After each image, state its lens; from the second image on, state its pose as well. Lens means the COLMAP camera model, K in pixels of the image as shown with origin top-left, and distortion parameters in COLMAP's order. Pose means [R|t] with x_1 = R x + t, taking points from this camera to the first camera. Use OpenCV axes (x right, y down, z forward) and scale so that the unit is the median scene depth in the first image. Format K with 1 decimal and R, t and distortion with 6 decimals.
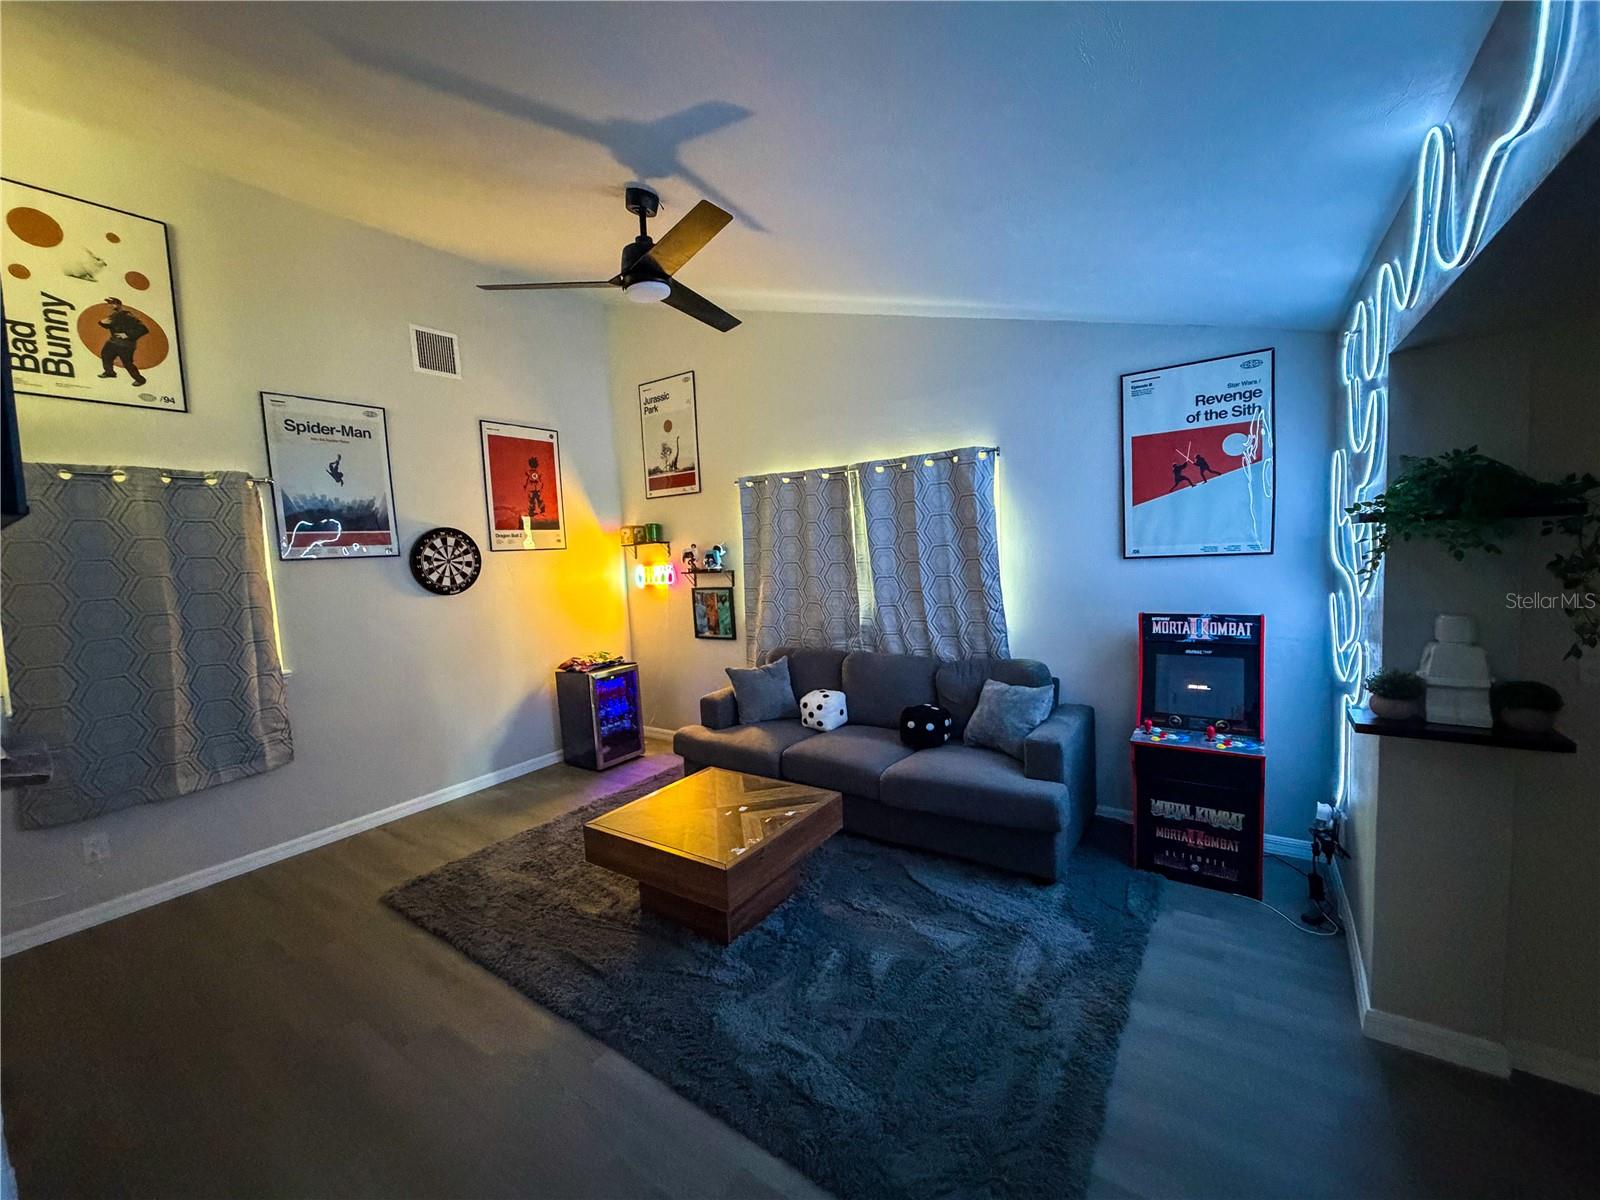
lens RADIAL K [[640.2, 0, 800.0], [0, 640.2, 600.0], [0, 0, 1]] dist [0.001002, 0.000094]
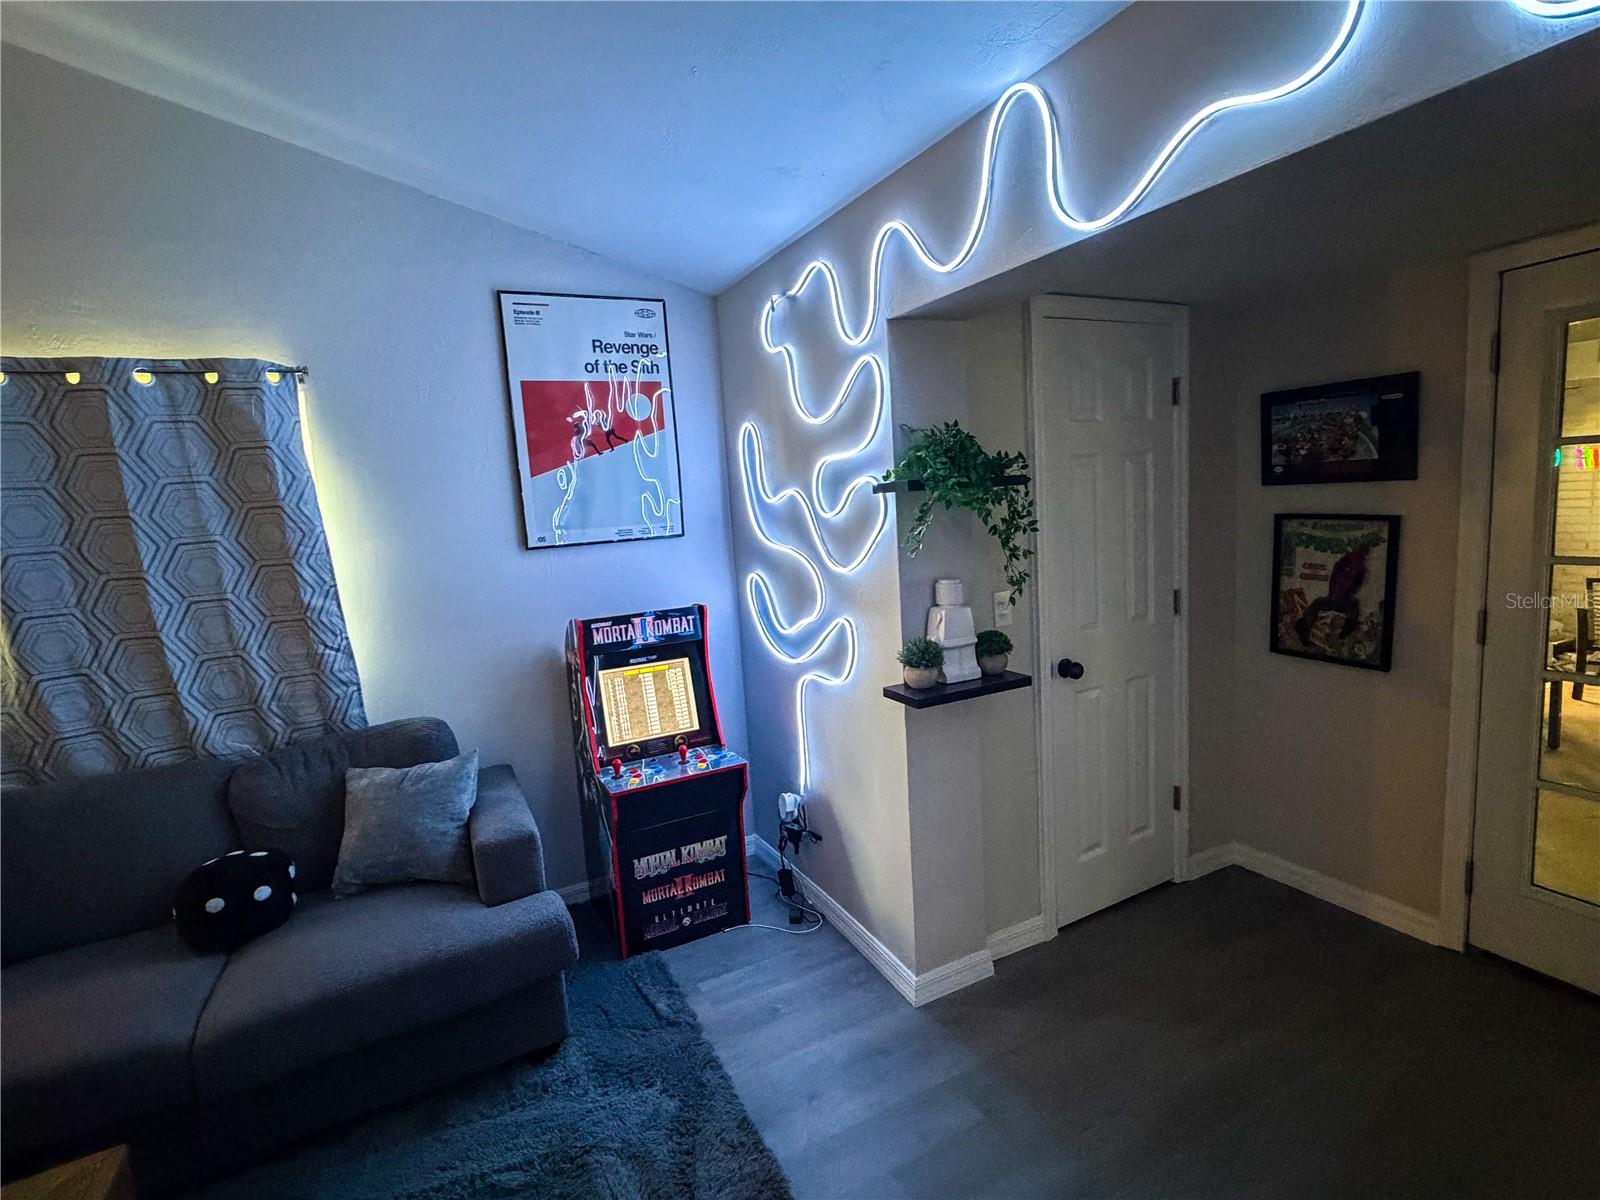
lens RADIAL K [[771.5, 0, 800.0], [0, 771.5, 600.0], [0, 0, 1]] dist [-0.000103, -0.000315]
pose [[0.469610, -0.098387, 0.877375, -0.130479], [0.111584, 0.992416, 0.051562, -0.021326], [-0.875794, 0.073687, 0.477027, 0.357346]]
